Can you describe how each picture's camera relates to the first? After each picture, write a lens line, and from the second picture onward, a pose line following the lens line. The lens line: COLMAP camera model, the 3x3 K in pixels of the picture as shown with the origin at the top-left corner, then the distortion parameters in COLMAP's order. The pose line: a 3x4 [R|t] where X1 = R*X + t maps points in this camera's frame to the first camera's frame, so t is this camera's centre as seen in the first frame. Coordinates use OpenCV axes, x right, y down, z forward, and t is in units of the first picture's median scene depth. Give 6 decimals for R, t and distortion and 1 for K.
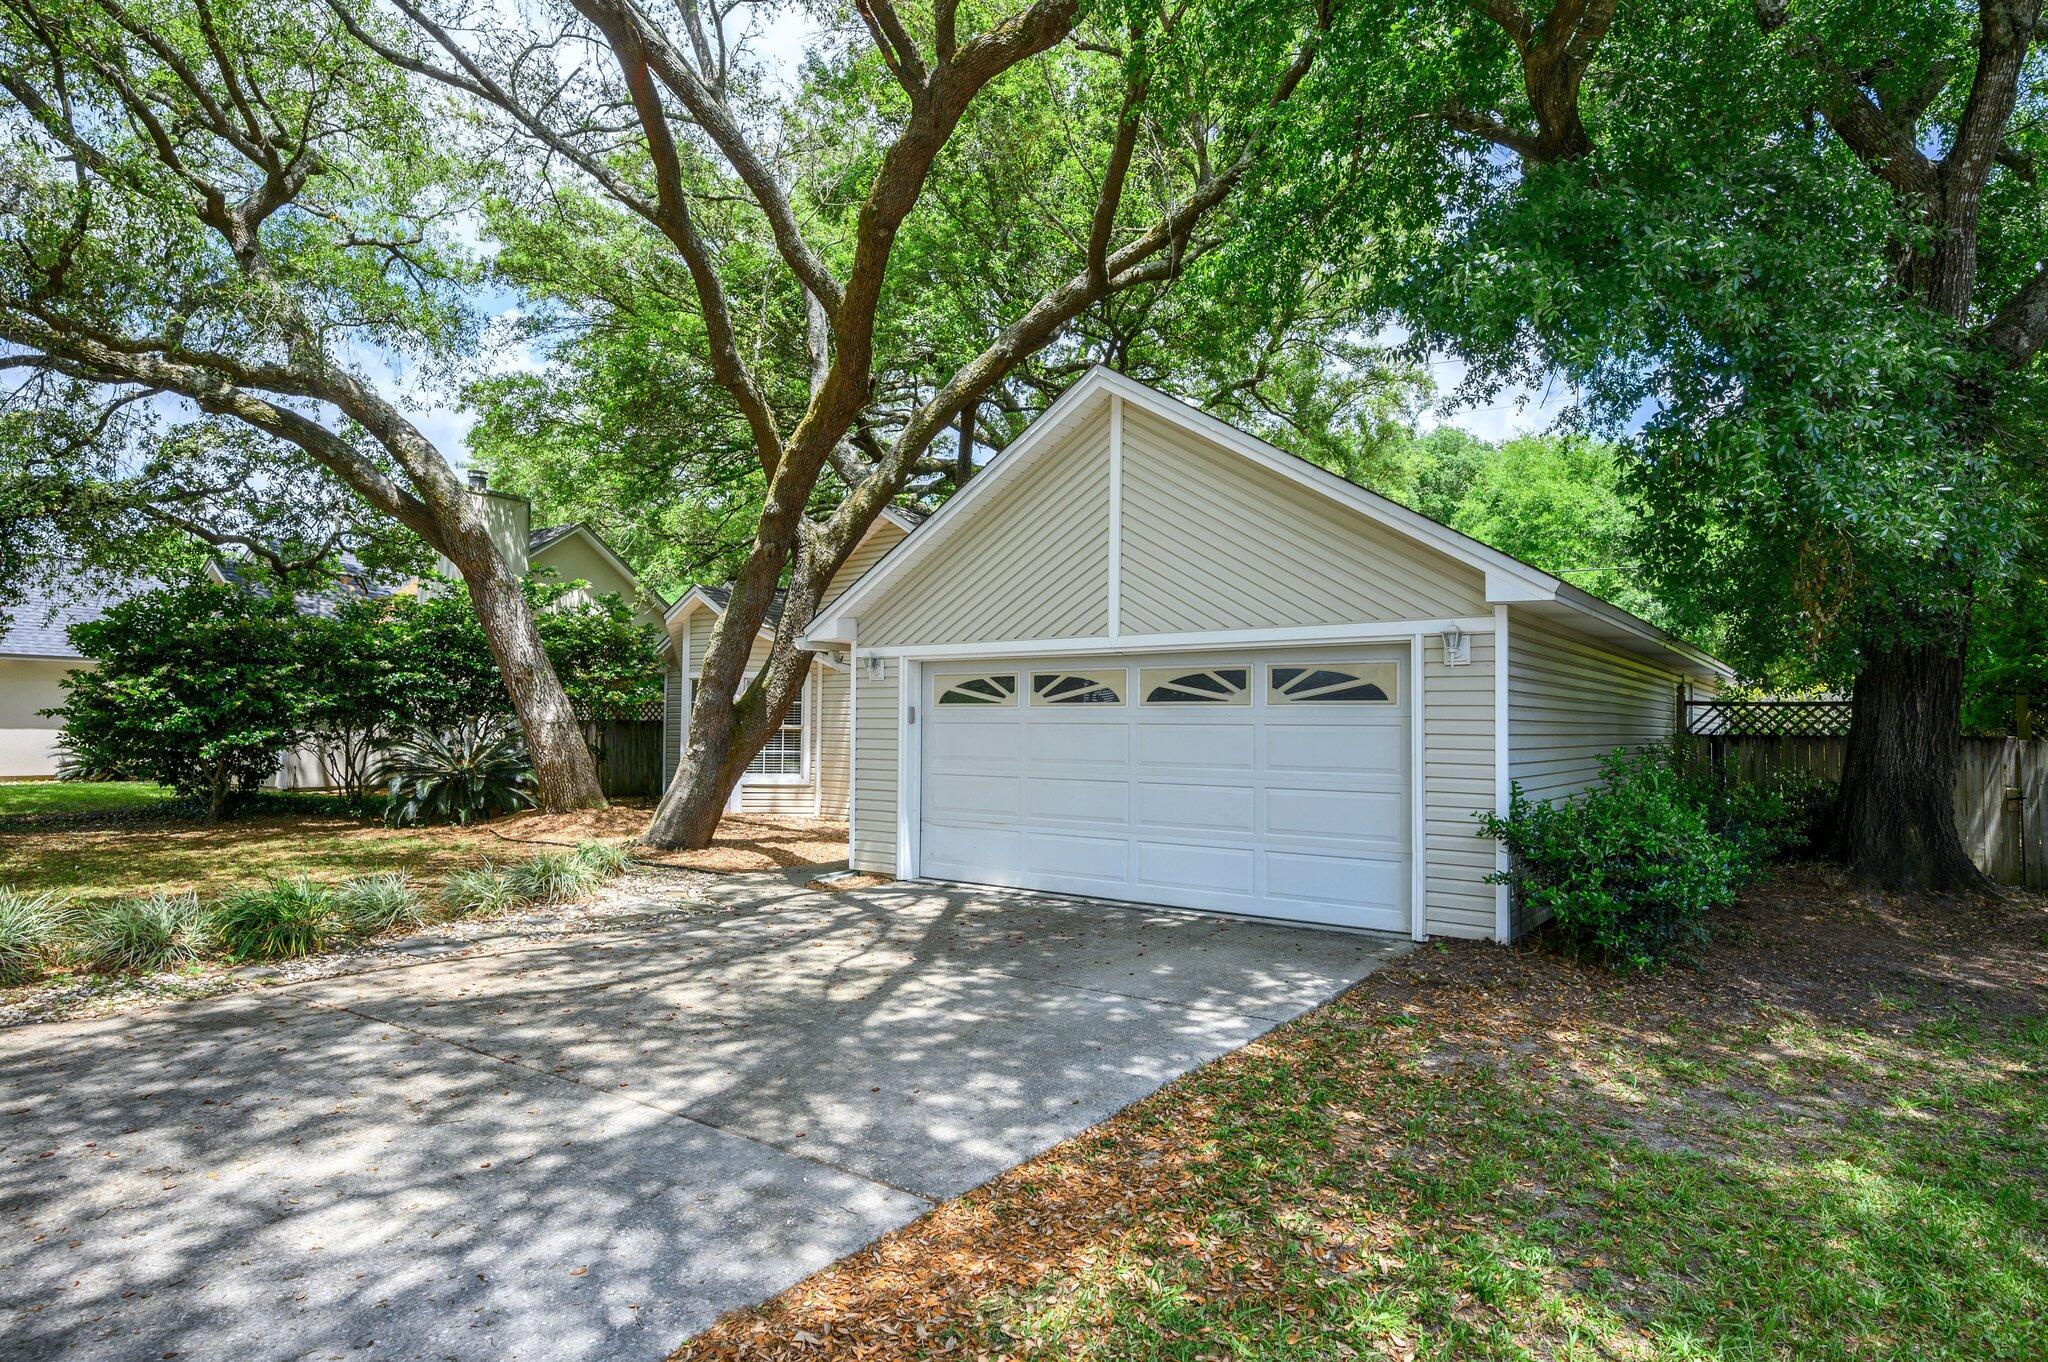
lens RADIAL K [[1162.6, 0, 1011.5], [0, 1162.6, 684.9], [0, 0, 1]] dist [-0.003103, 0.001618]
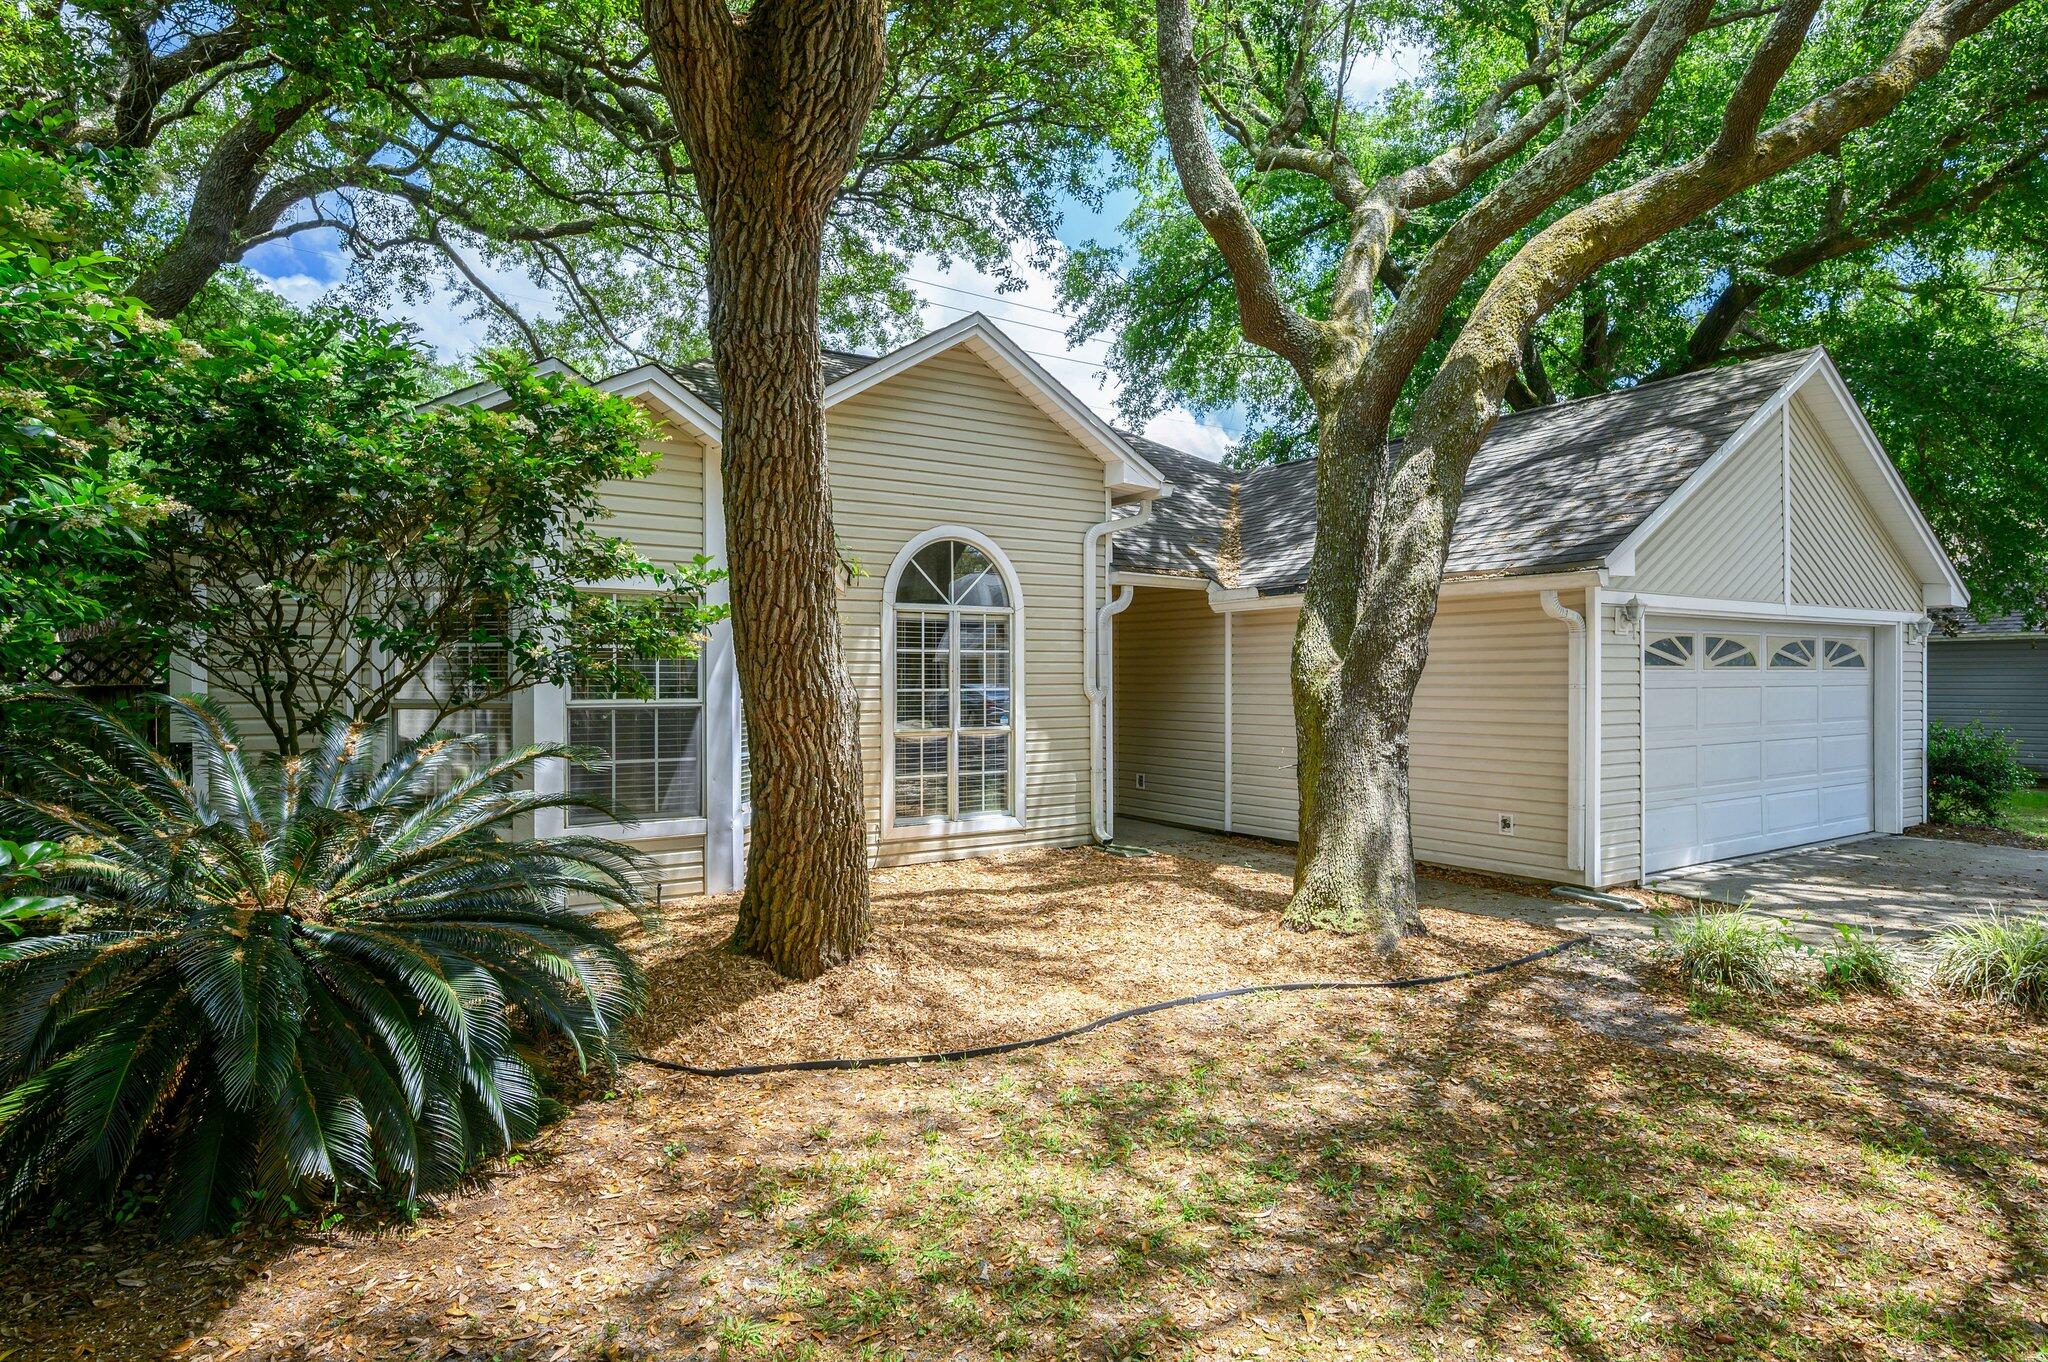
lens RADIAL K [[1162.6, 0, 1041.1], [0, 1162.6, 690.6], [0, 0, 1]] dist [-0.003103, 0.001618]
pose [[0.306207, -0.015049, 0.951846, -1.110854], [-0.022369, 0.999485, 0.022998, 0.027615], [-0.951702, -0.028334, 0.305713, 1.303366]]
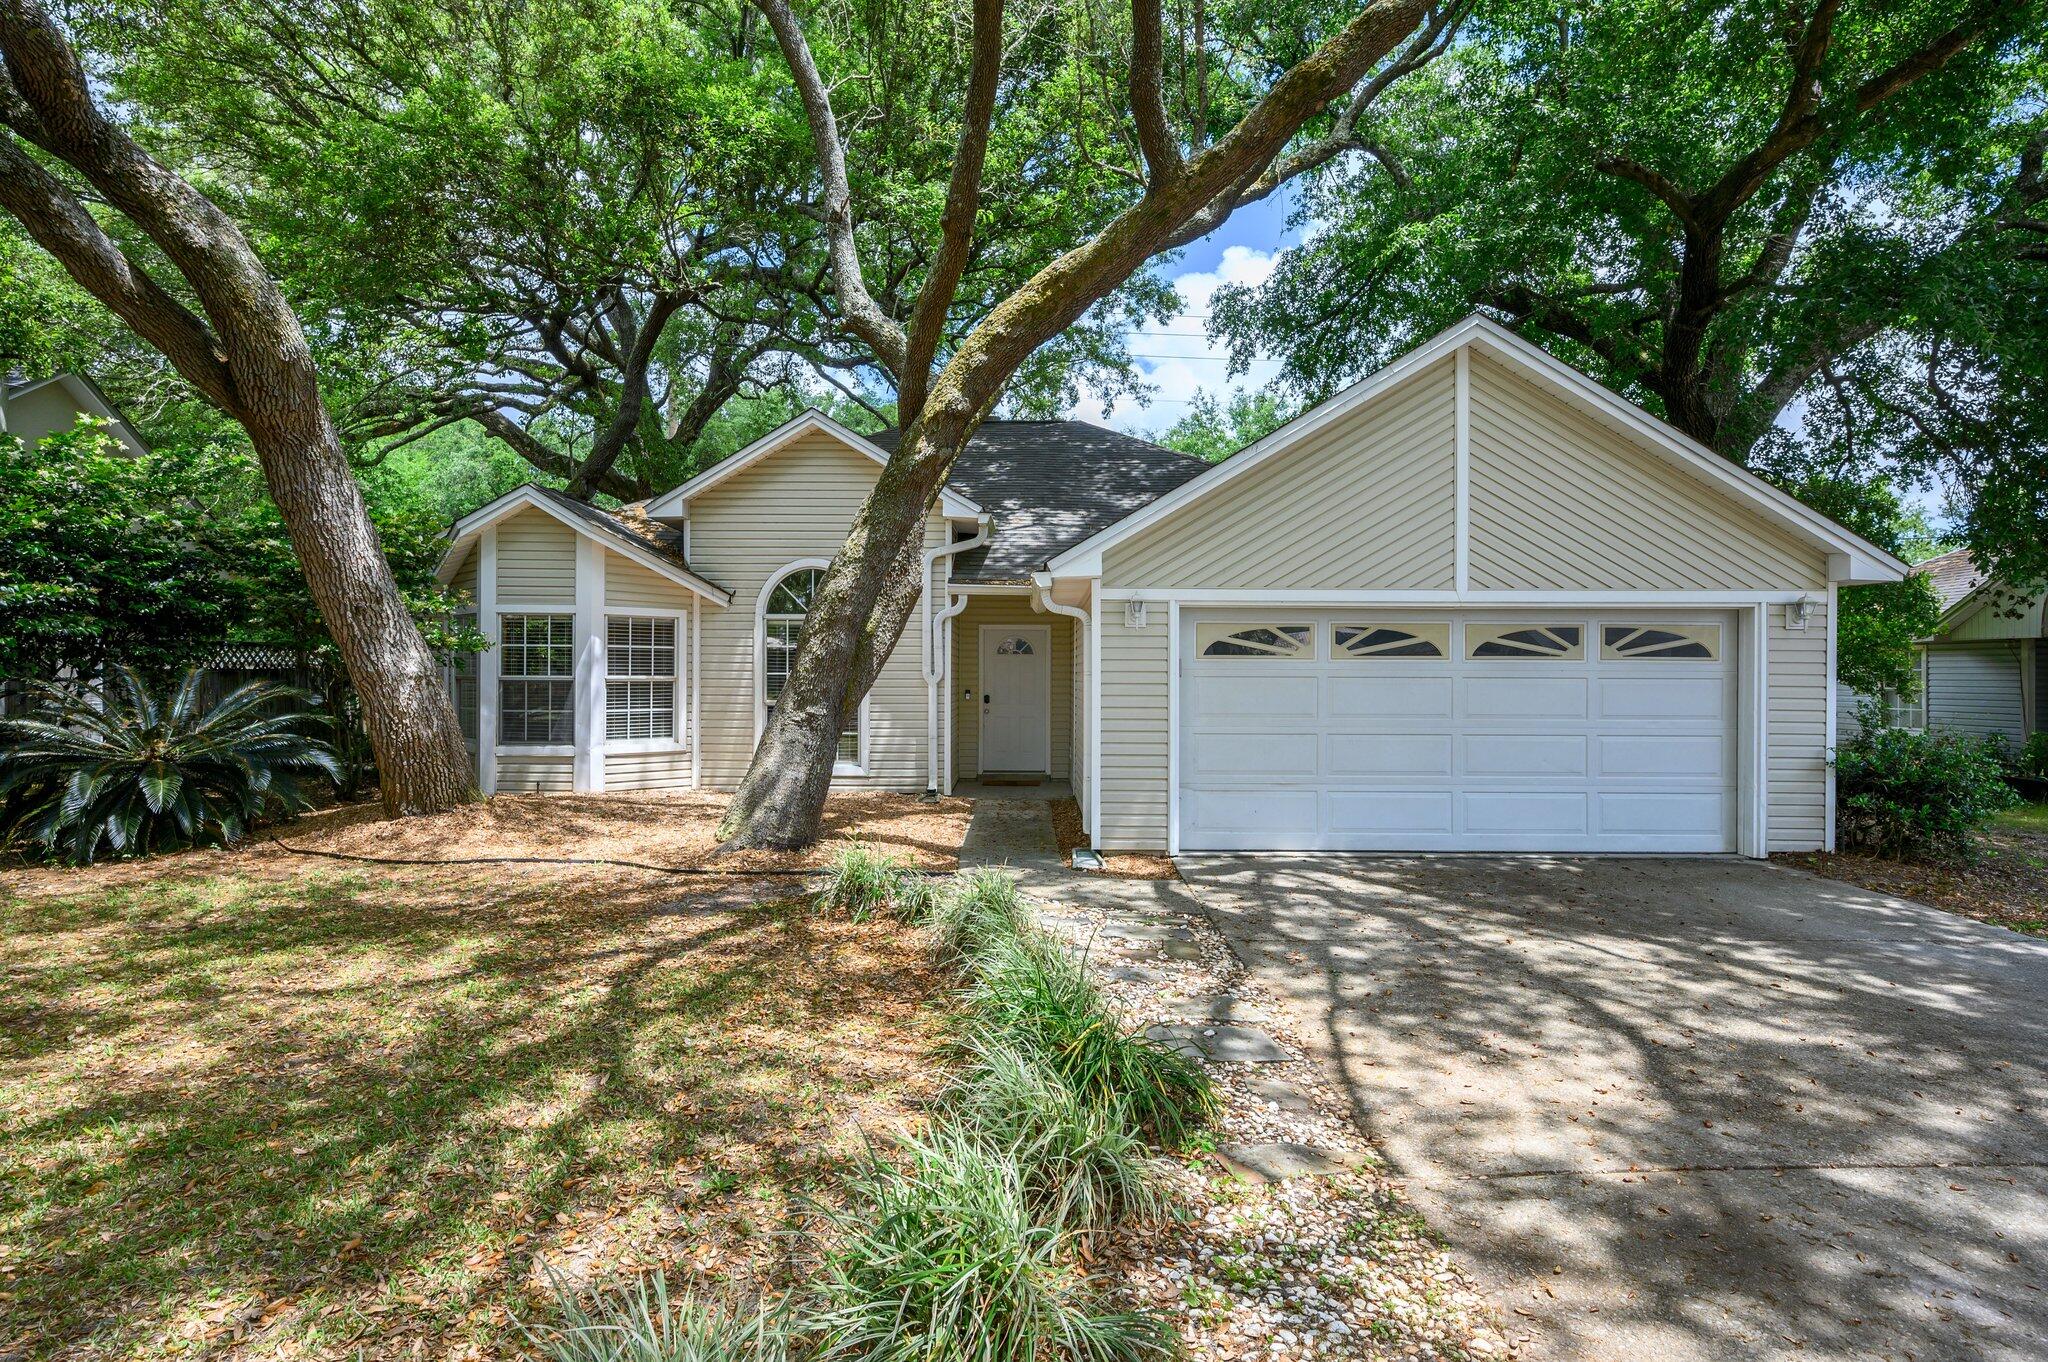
lens RADIAL K [[1032.9, 0, 1026.6], [0, 1032.9, 669.9], [0, 0, 1]] dist [0.001570, 0.000161]
pose [[0.793319, 0.001670, 0.608805, -0.742090], [-0.019314, 0.999562, 0.022426, 0.013917], [-0.608500, -0.029550, 0.793003, 0.513701]]
